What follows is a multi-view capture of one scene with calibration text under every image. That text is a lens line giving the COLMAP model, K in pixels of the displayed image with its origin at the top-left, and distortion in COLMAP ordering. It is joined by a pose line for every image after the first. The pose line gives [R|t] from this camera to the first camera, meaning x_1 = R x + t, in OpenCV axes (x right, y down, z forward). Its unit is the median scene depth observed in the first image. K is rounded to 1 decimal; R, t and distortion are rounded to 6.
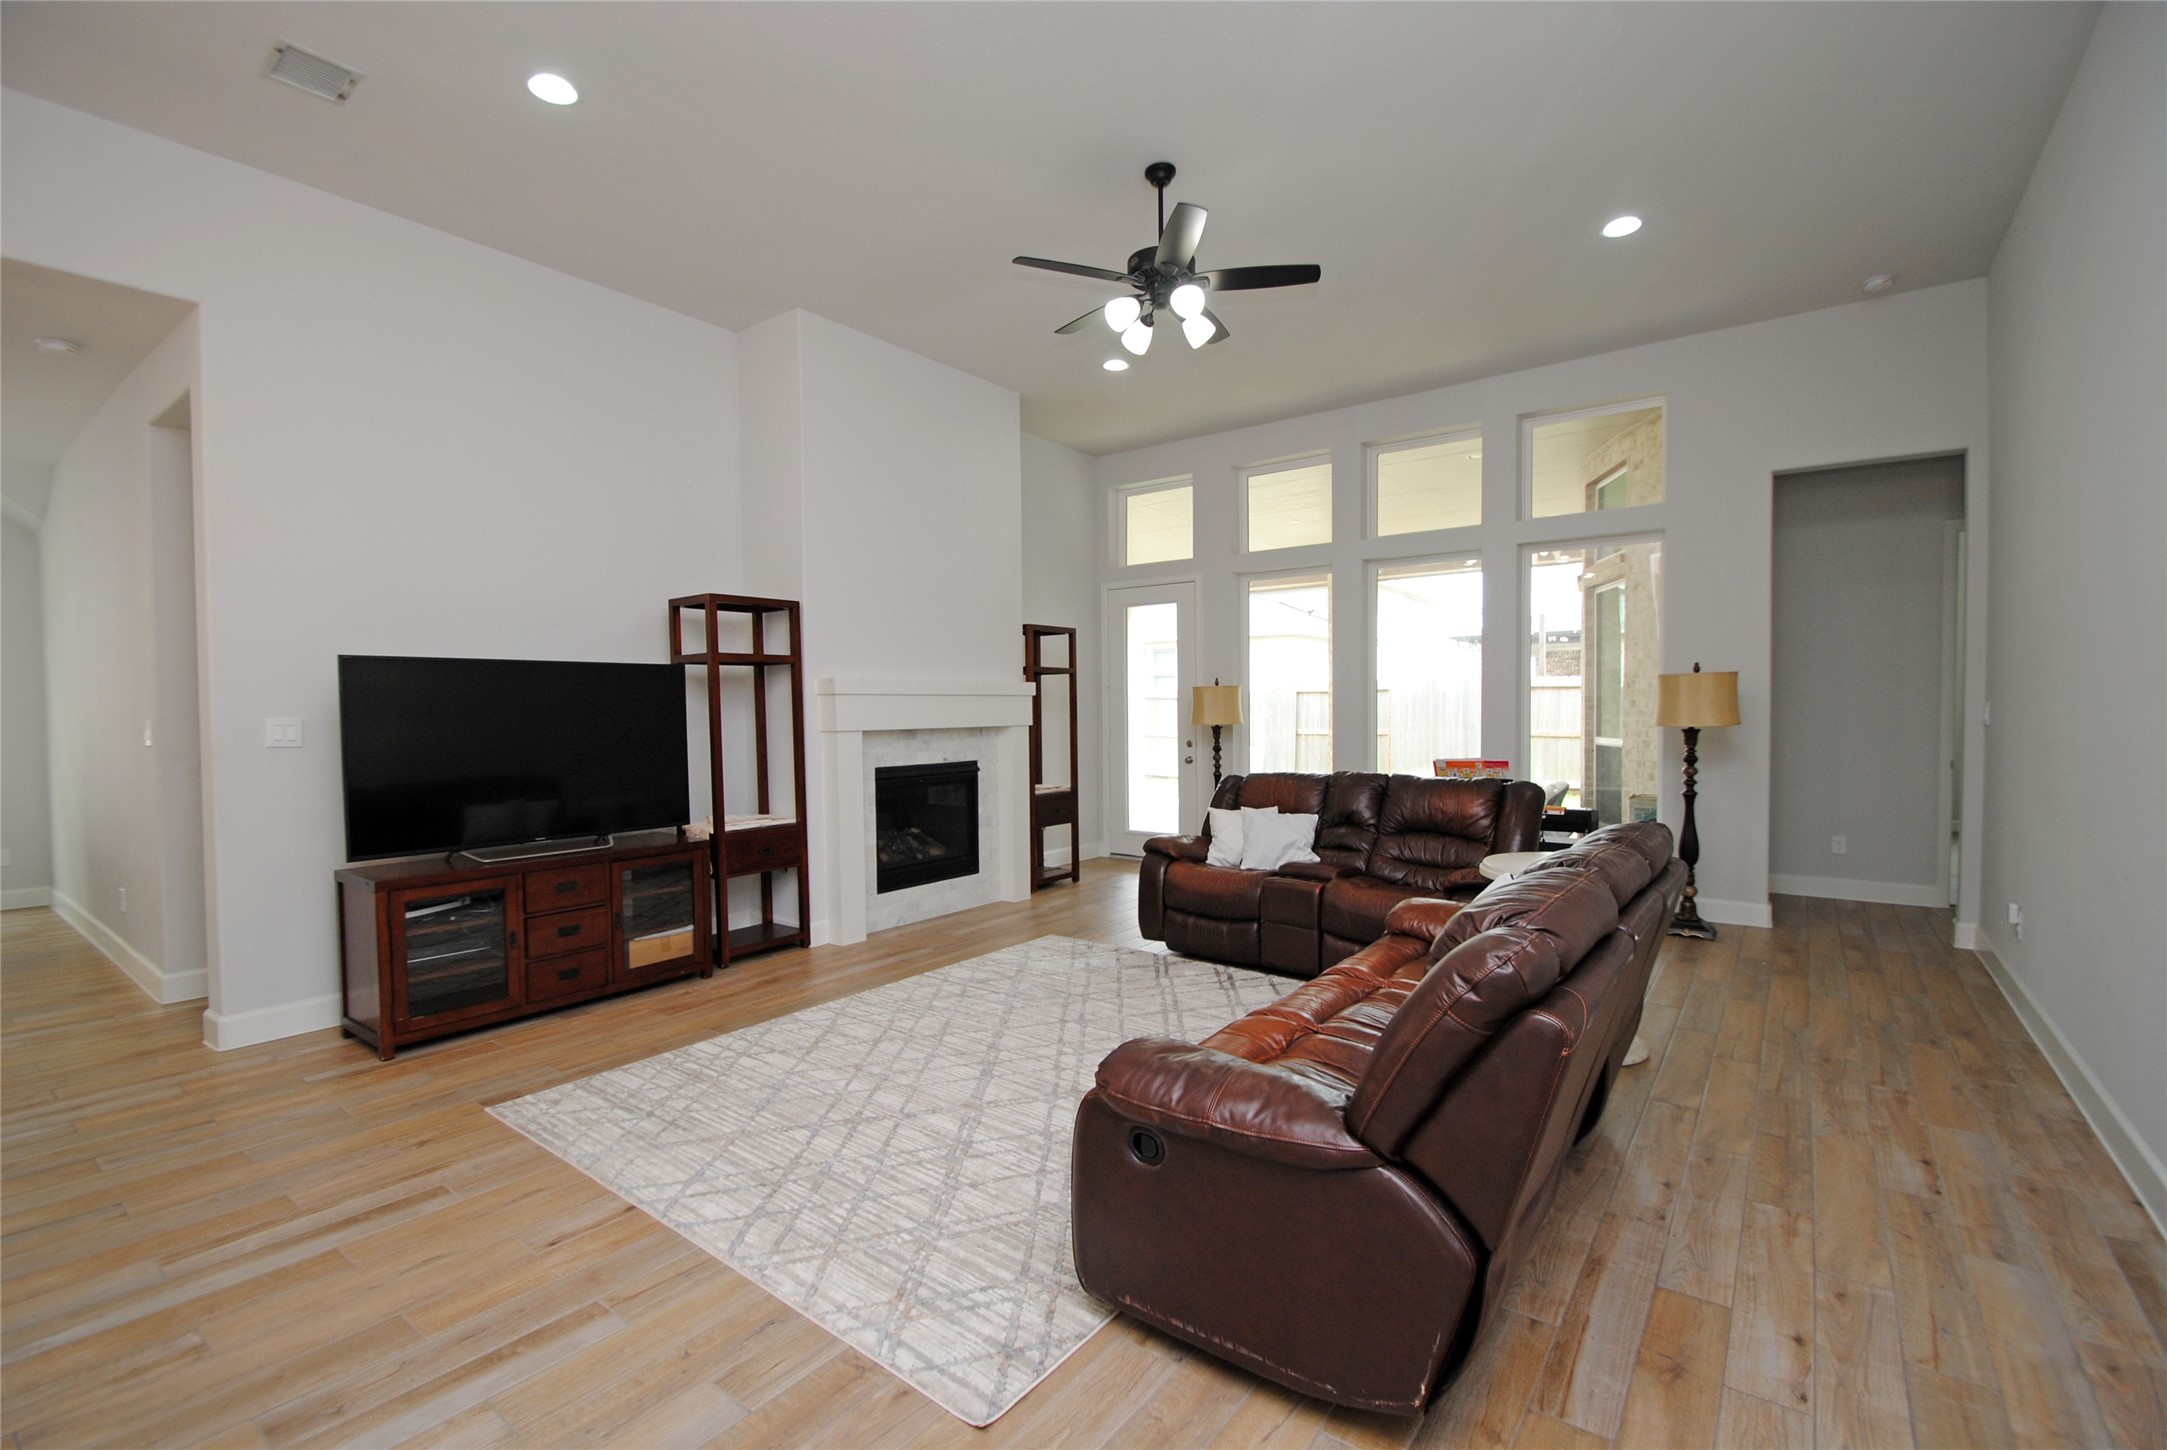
lens RADIAL K [[954.5, 0, 1087.8], [0, 954.5, 735.4], [0, 0, 1]] dist [0.011323, -0.012468]
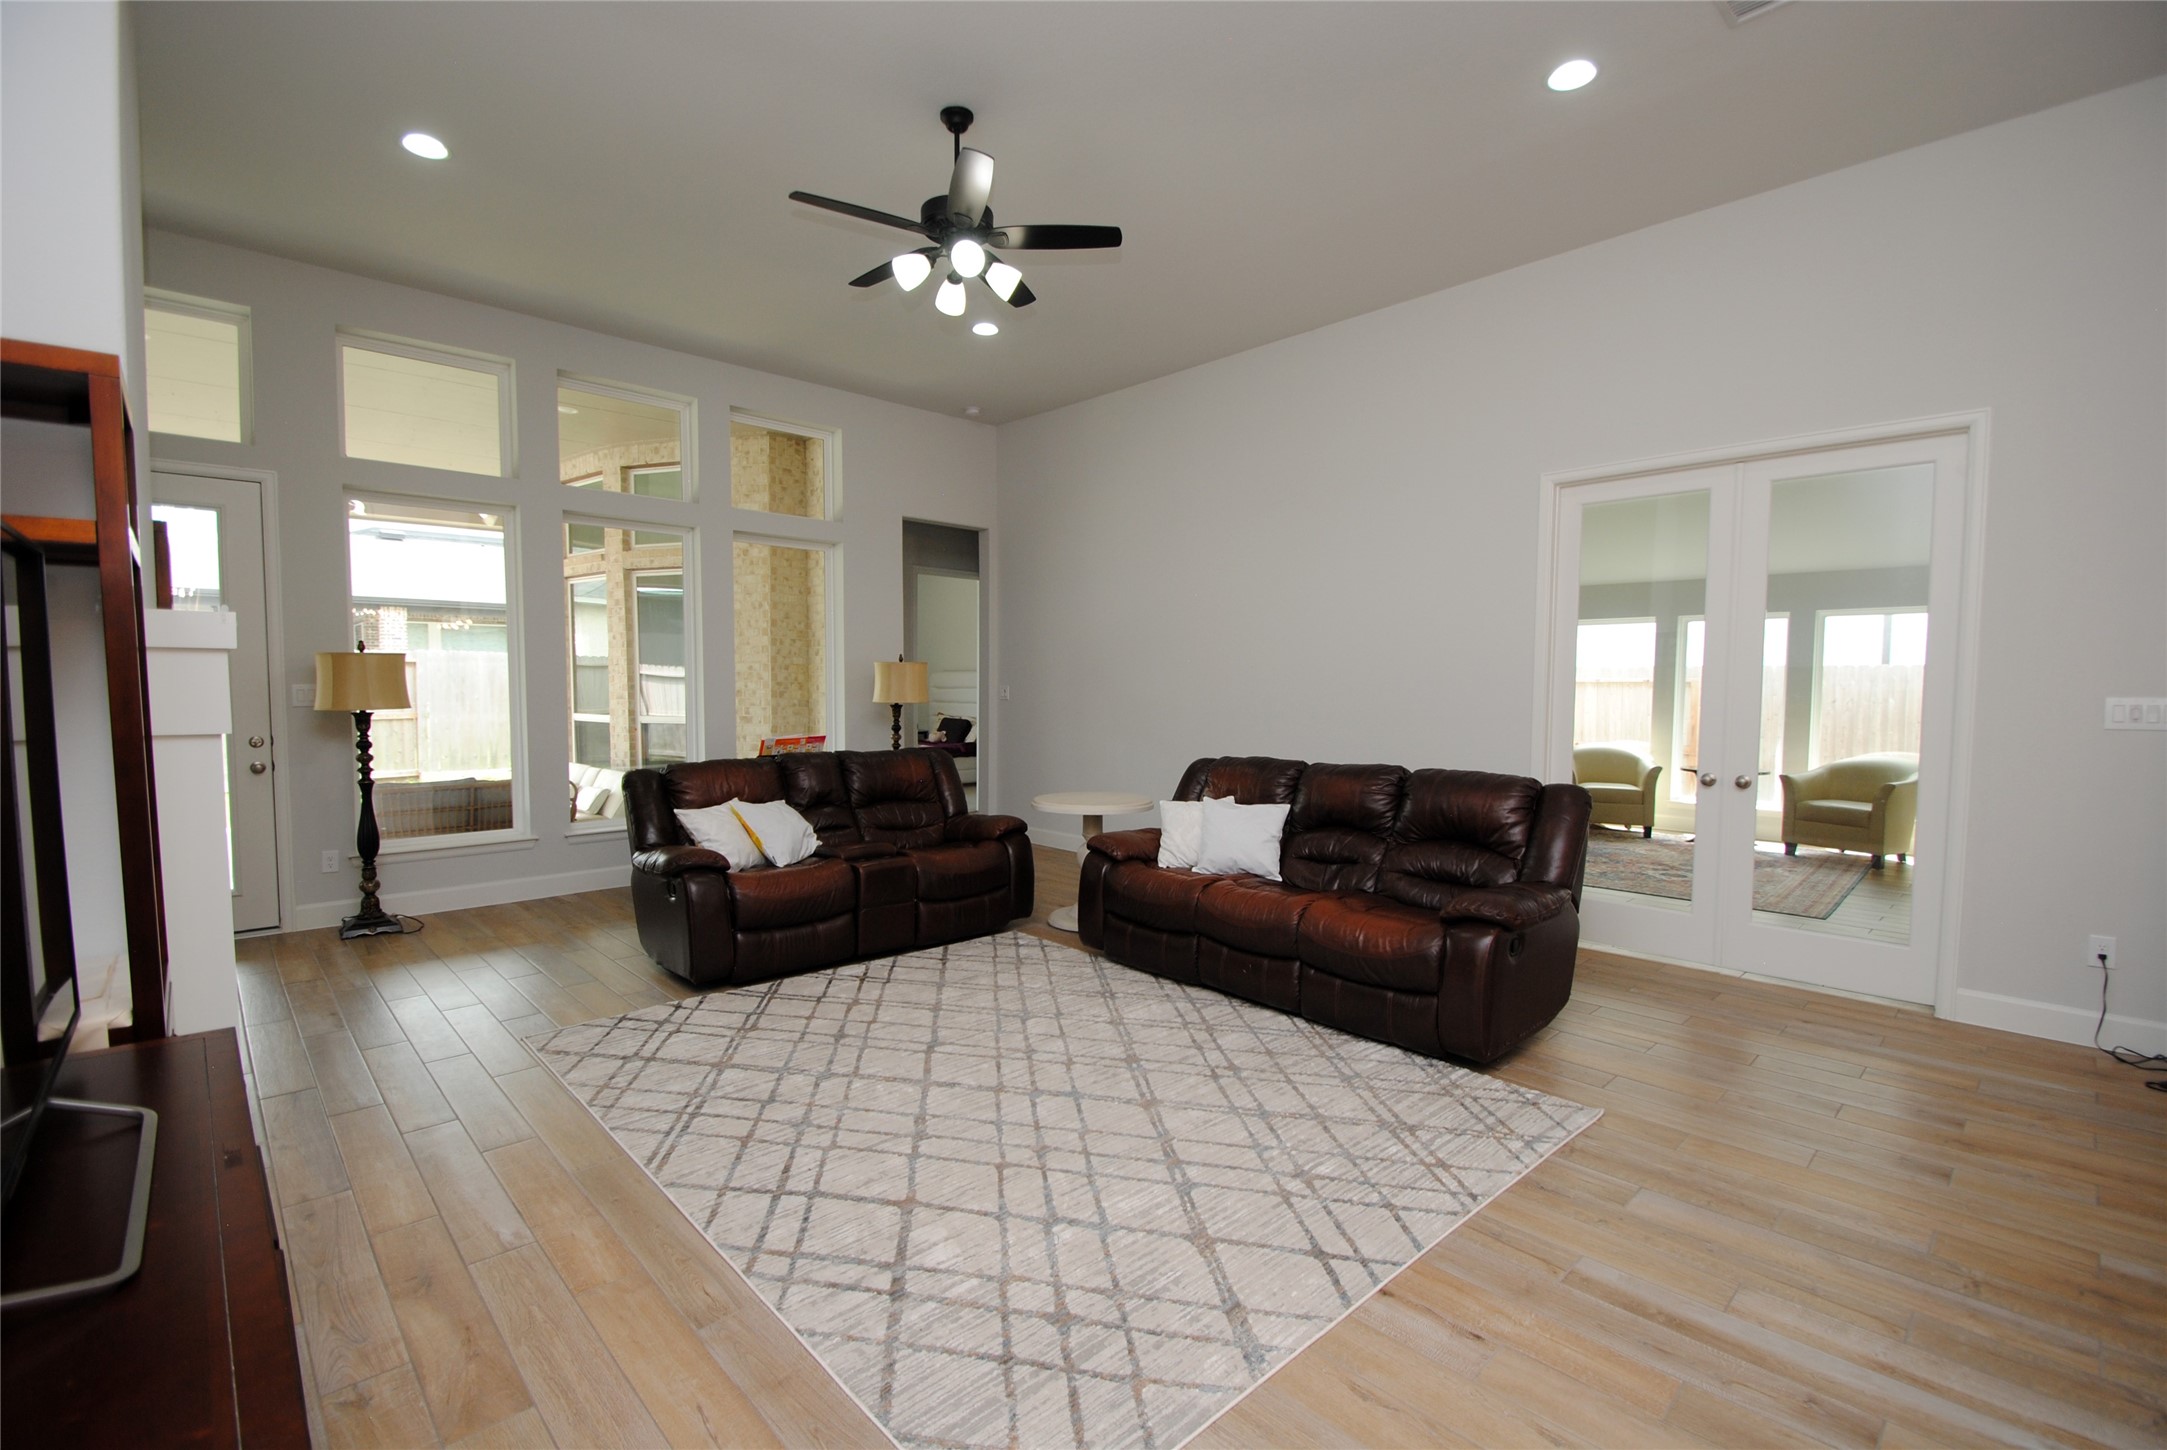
lens RADIAL K [[954.5, 0, 1105.4], [0, 954.5, 736.0], [0, 0, 1]] dist [0.011323, -0.012468]
pose [[0.157644, -0.043167, 0.986552, -0.645682], [0.024613, 0.998905, 0.039774, -0.009706], [-0.987189, 0.018012, 0.158534, 0.544411]]
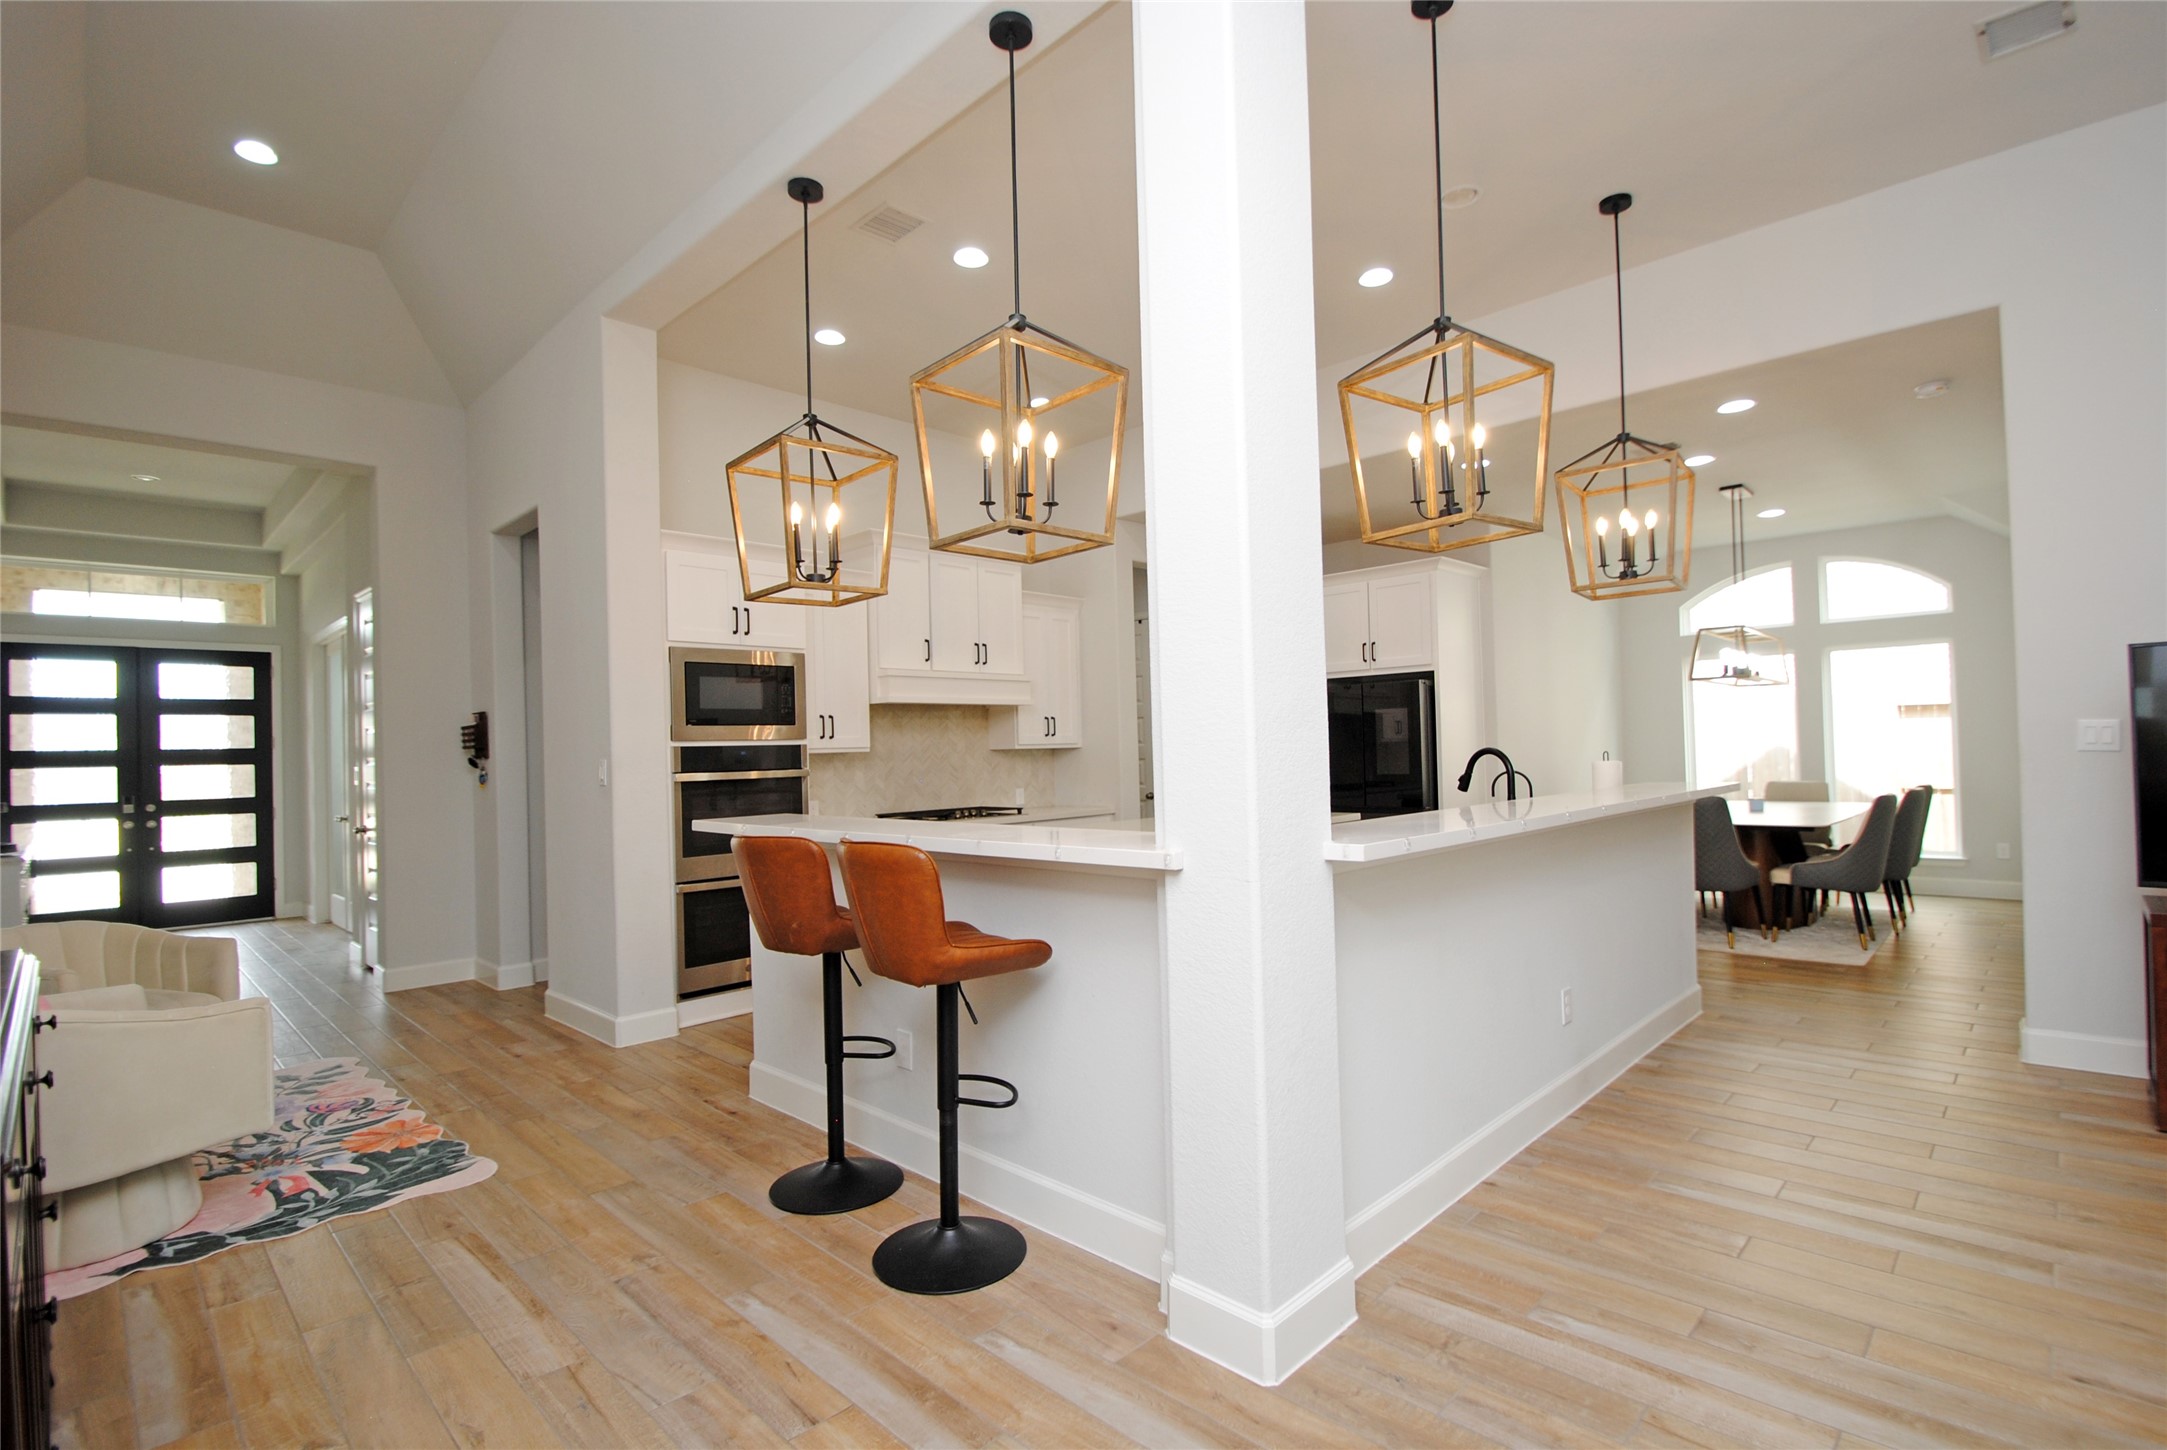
lens RADIAL K [[1008.2, 0, 1084.1], [0, 1008.2, 731.5], [0, 0, 1]] dist [0.003759, -0.012401]
pose [[-0.134144, -0.006212, -0.990942, 0.166389], [-0.000750, 0.999981, -0.006168, 0.000860], [0.990962, -0.000085, -0.134146, 0.135773]]
